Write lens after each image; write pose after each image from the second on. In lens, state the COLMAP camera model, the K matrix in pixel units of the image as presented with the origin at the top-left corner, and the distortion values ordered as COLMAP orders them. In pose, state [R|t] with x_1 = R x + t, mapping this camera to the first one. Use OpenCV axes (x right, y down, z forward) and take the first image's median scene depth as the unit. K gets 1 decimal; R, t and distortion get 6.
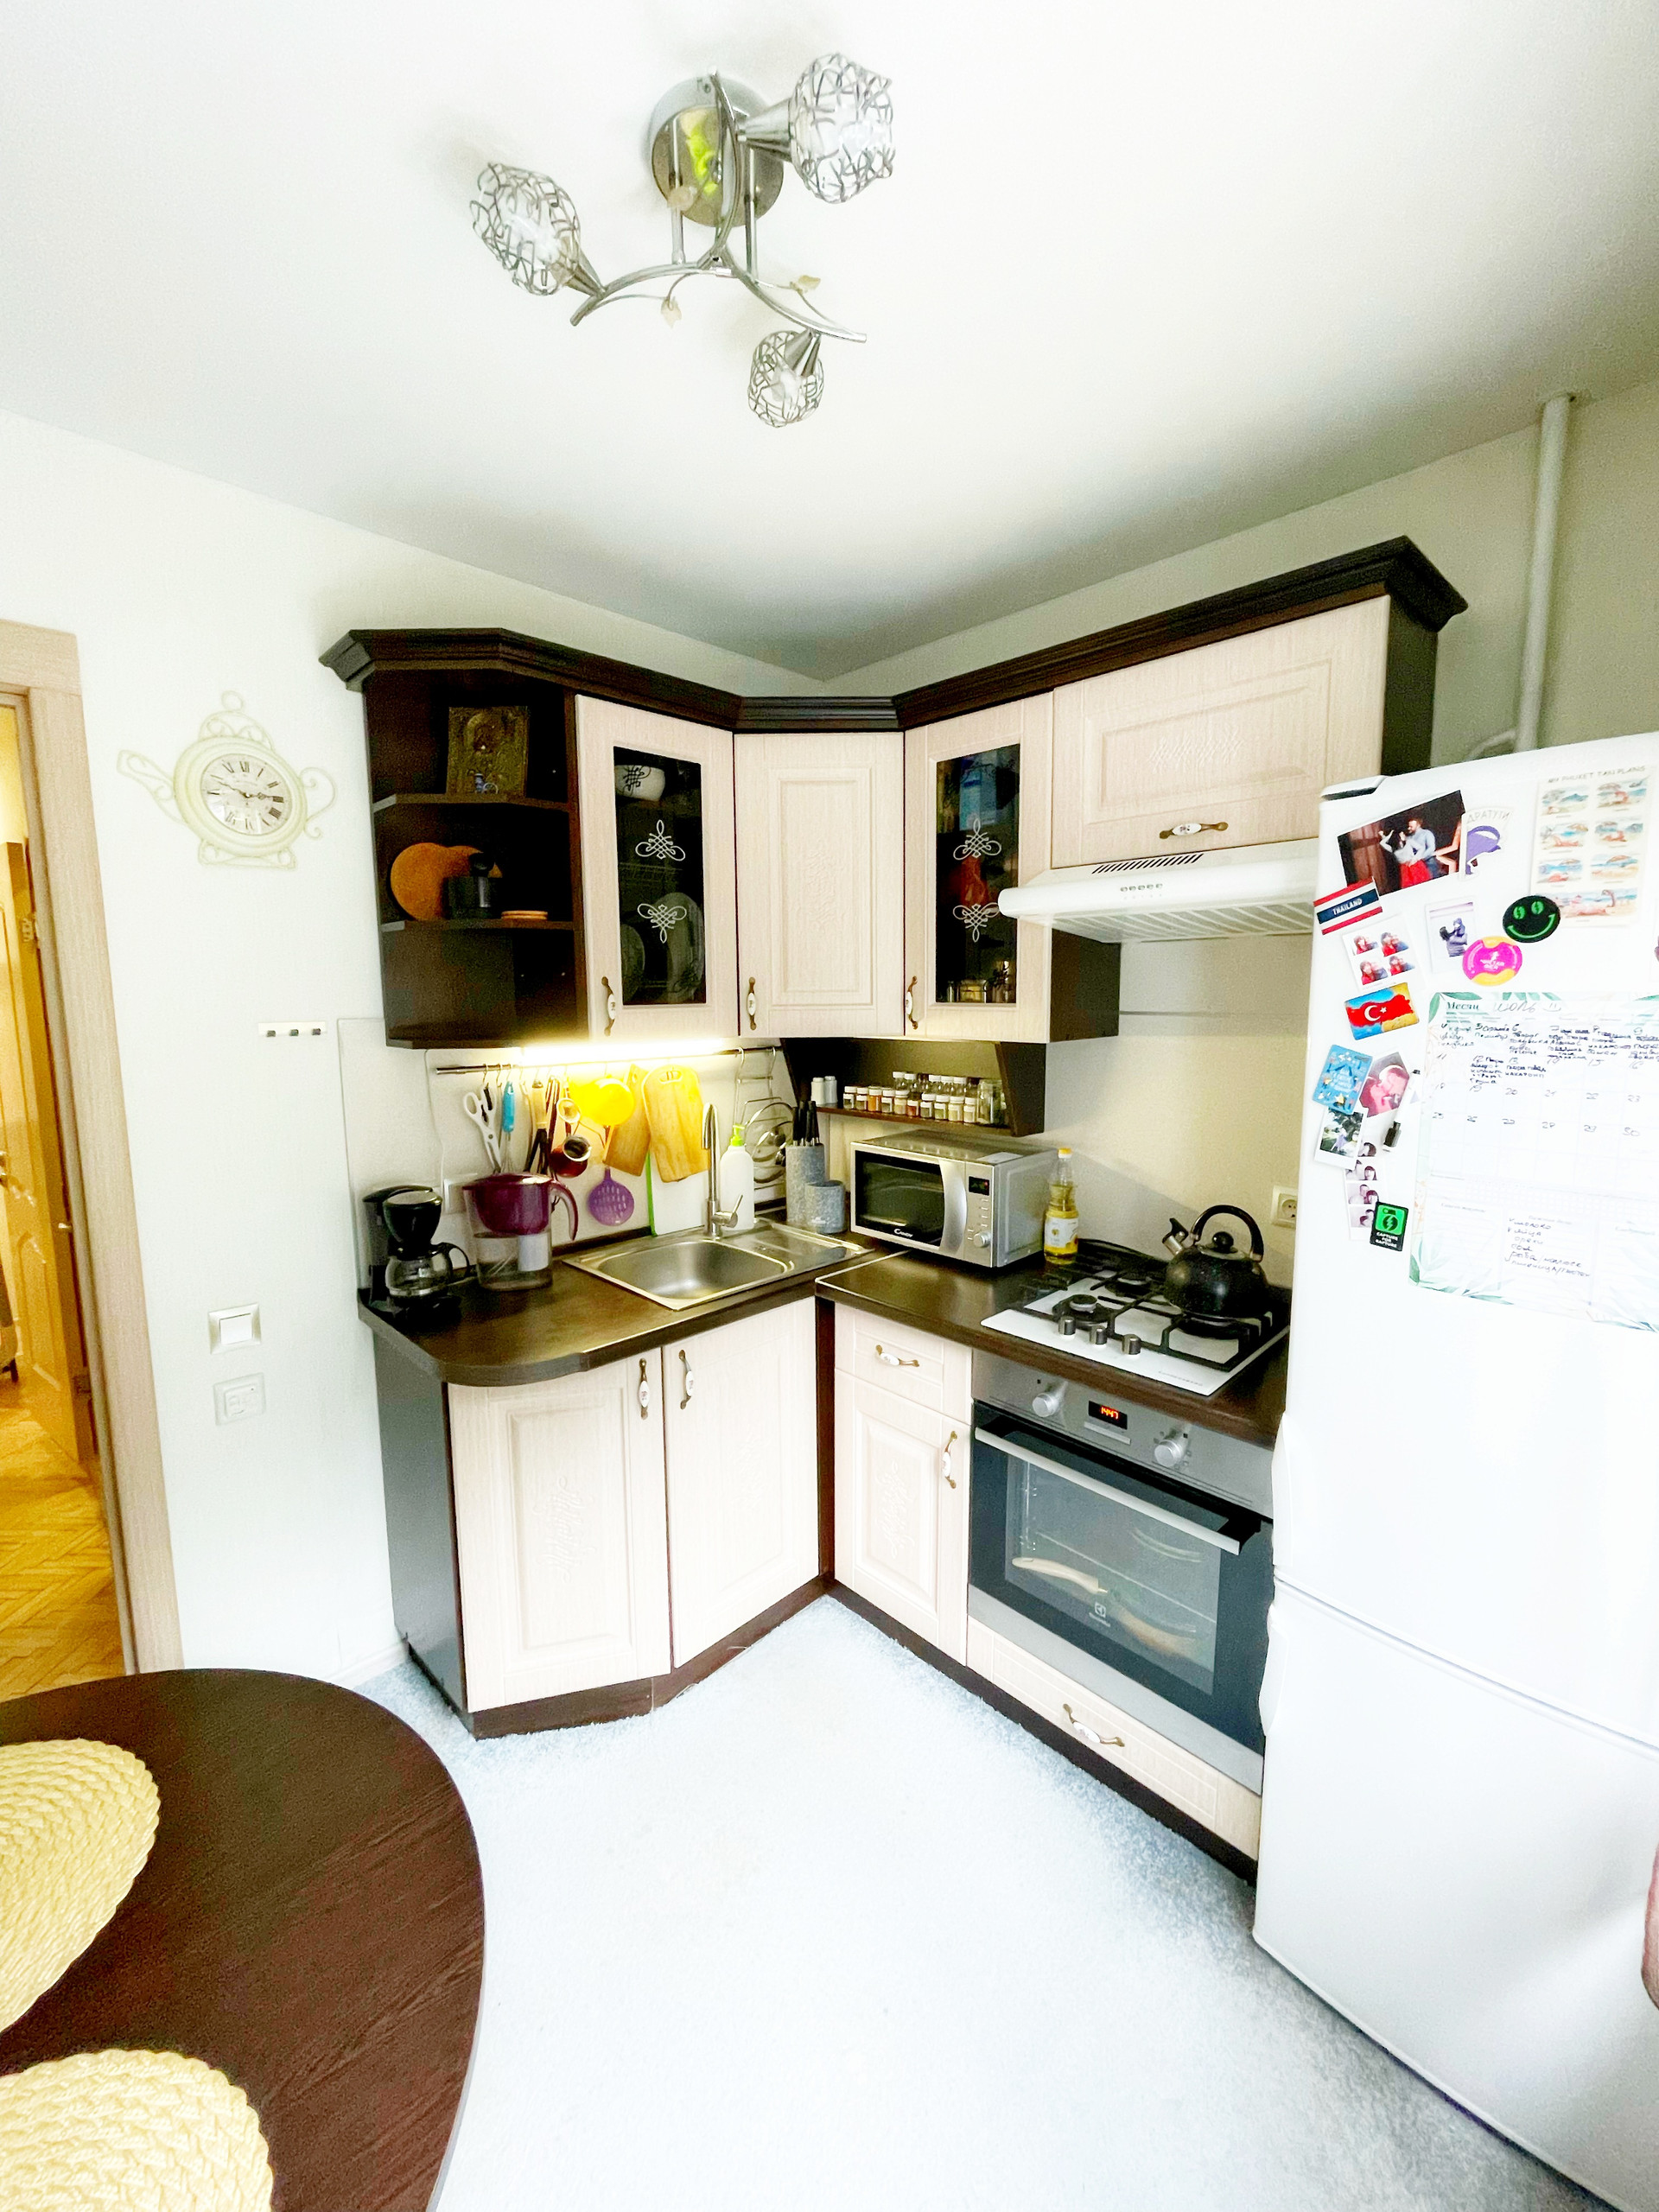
lens RADIAL K [[890.3, 0, 829.9], [0, 890.3, 1093.6], [0, 0, 1]] dist [-0.000151, -0.000311]
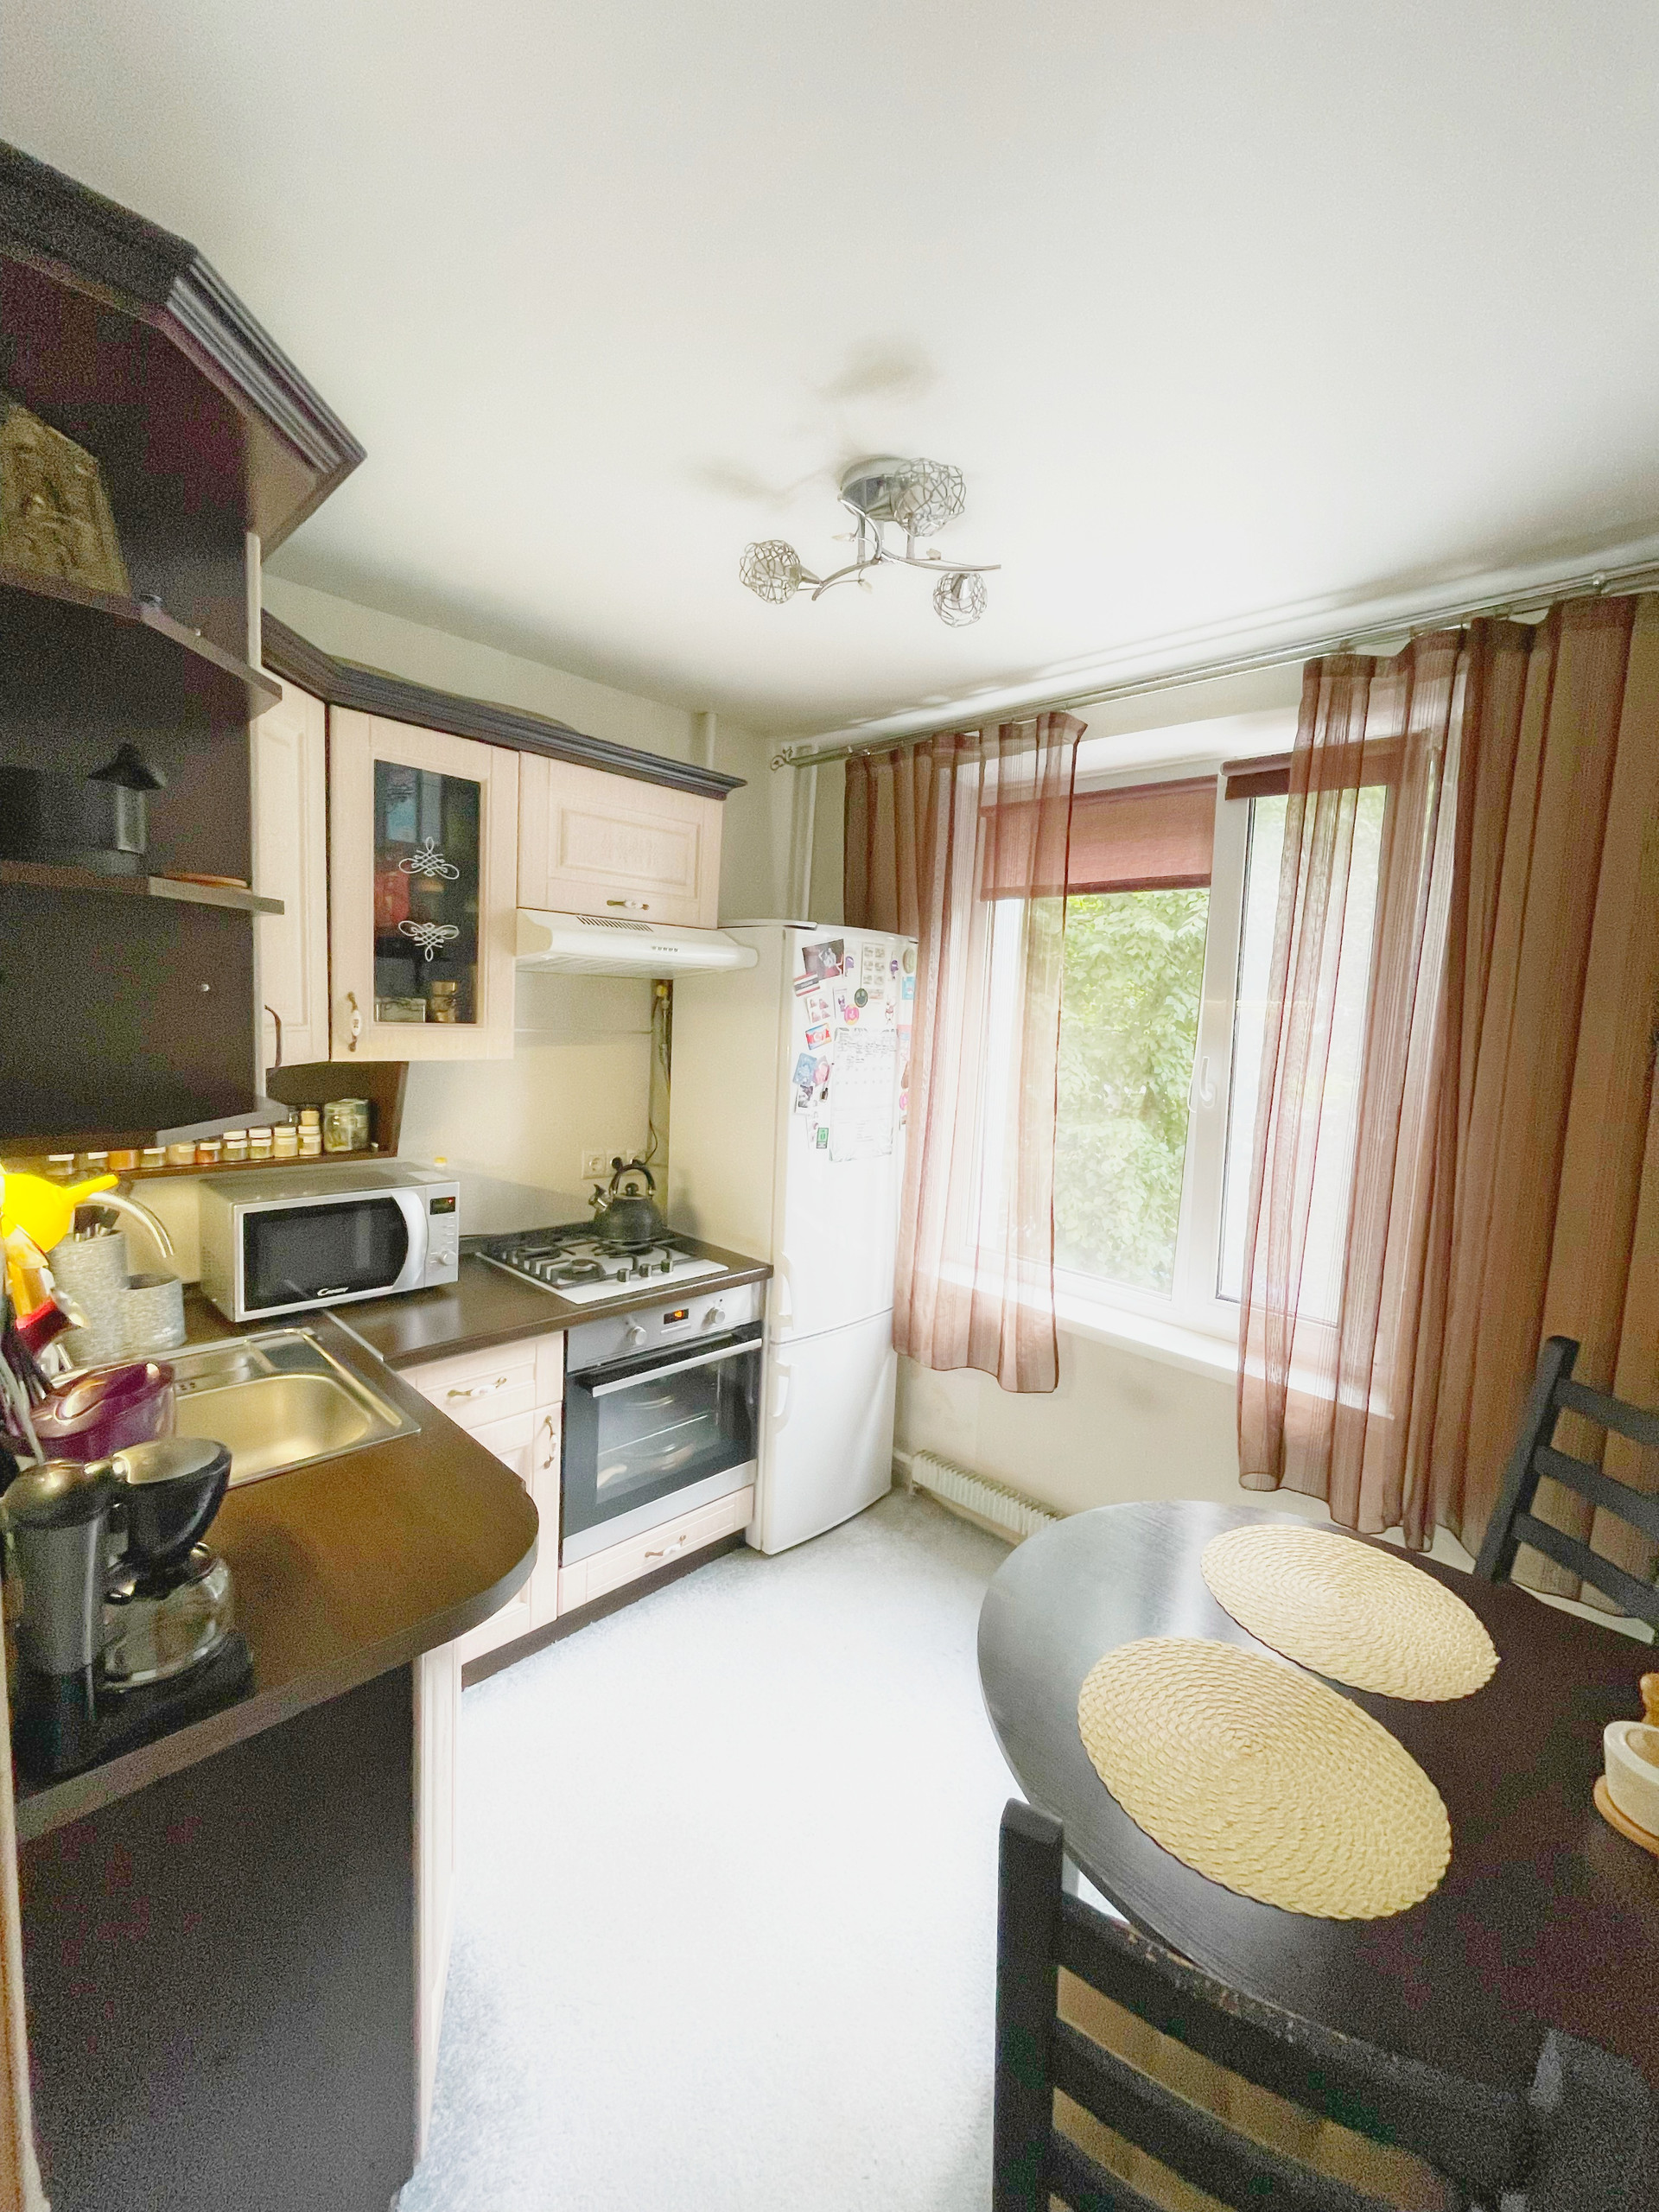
lens RADIAL K [[890.3, 0, 829.9], [0, 890.3, 1093.6], [0, 0, 1]] dist [-0.000151, -0.000311]
pose [[-0.019362, -0.094137, 0.995371, -0.901621], [0.067069, 0.993193, 0.095236, -0.095495], [-0.997560, 0.068603, -0.012916, 0.622195]]
